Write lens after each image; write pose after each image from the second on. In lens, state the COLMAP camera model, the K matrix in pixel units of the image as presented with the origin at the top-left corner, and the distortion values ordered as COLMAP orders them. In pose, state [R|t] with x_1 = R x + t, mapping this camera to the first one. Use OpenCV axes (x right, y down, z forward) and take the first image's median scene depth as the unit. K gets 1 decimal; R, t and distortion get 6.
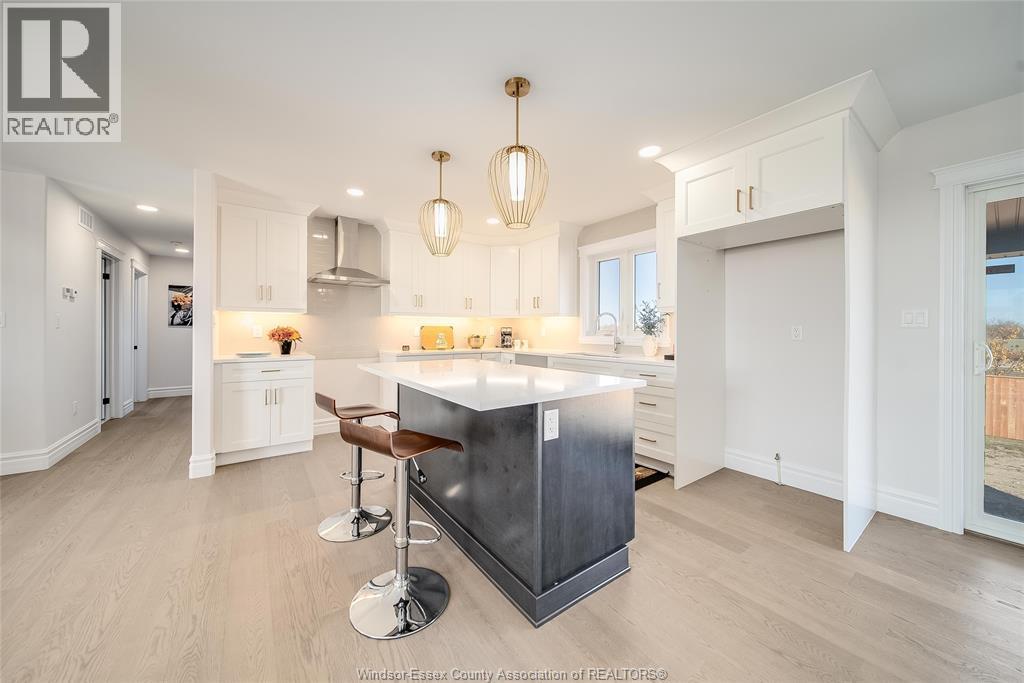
lens RADIAL K [[349.9, 0, 514.3], [0, 349.9, 331.7], [0, 0, 1]] dist [0.006006, 0.000172]
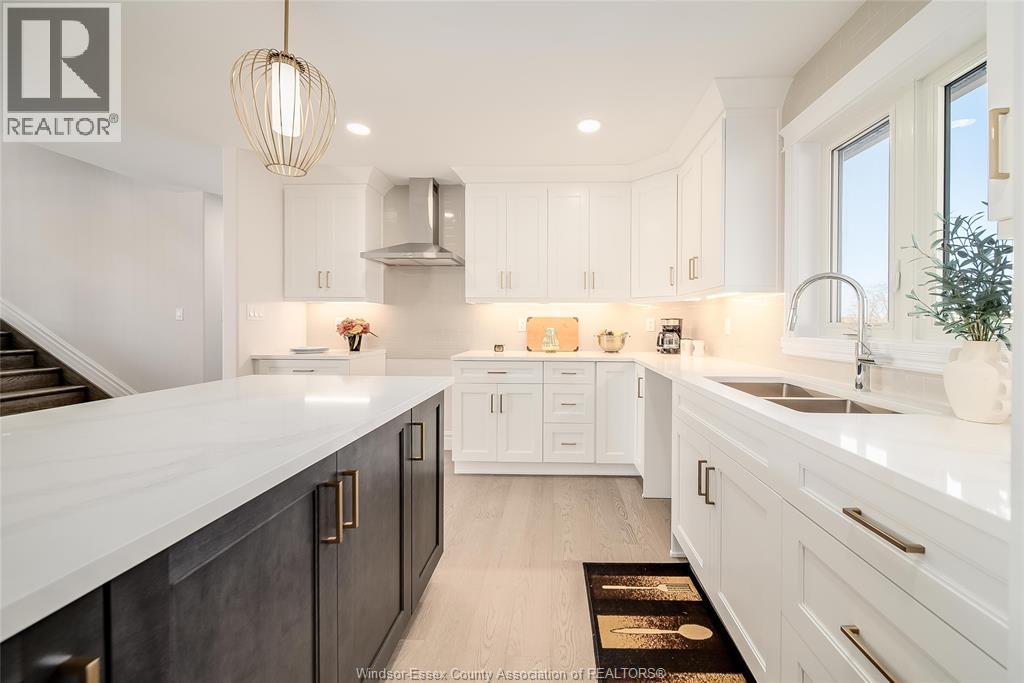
lens RADIAL K [[381.5, 0, 547.2], [0, 381.5, 326.2], [0, 0, 1]] dist [0.003969, 0.000127]
pose [[0.796780, 0.004650, -0.604251, 0.222073], [-0.004119, 0.999989, 0.002264, -0.000096], [0.604255, 0.000685, 0.796791, 0.423320]]
